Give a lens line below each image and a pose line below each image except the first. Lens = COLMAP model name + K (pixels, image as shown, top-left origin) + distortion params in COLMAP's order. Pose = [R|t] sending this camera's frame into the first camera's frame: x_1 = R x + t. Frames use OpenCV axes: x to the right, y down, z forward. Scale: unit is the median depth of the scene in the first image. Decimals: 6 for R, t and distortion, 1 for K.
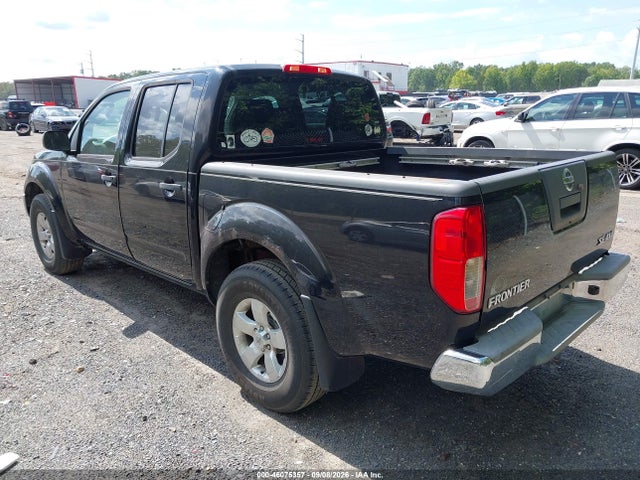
lens RADIAL K [[509.2, 0, 320.0], [0, 509.2, 240.0], [0, 0, 1]] dist [-0.003264, -0.000797]
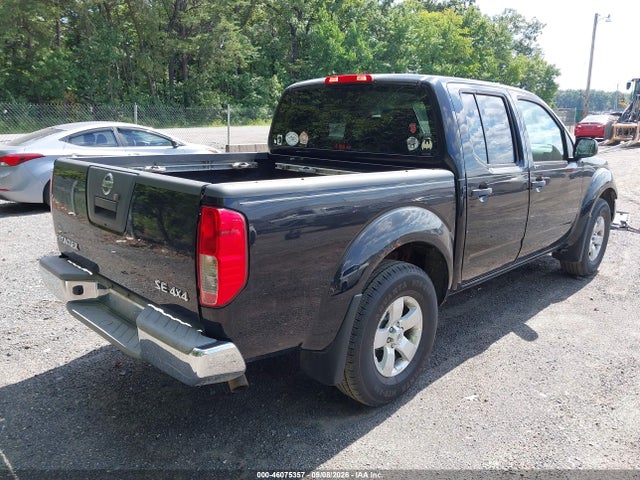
lens RADIAL K [[509.2, 0, 320.0], [0, 509.2, 240.0], [0, 0, 1]] dist [-0.003264, -0.000797]
pose [[0.002443, 0.248774, -0.968559, 1.132546], [-0.252850, 0.937242, 0.240093, -0.278748], [0.967502, 0.244314, 0.065192, 1.018525]]
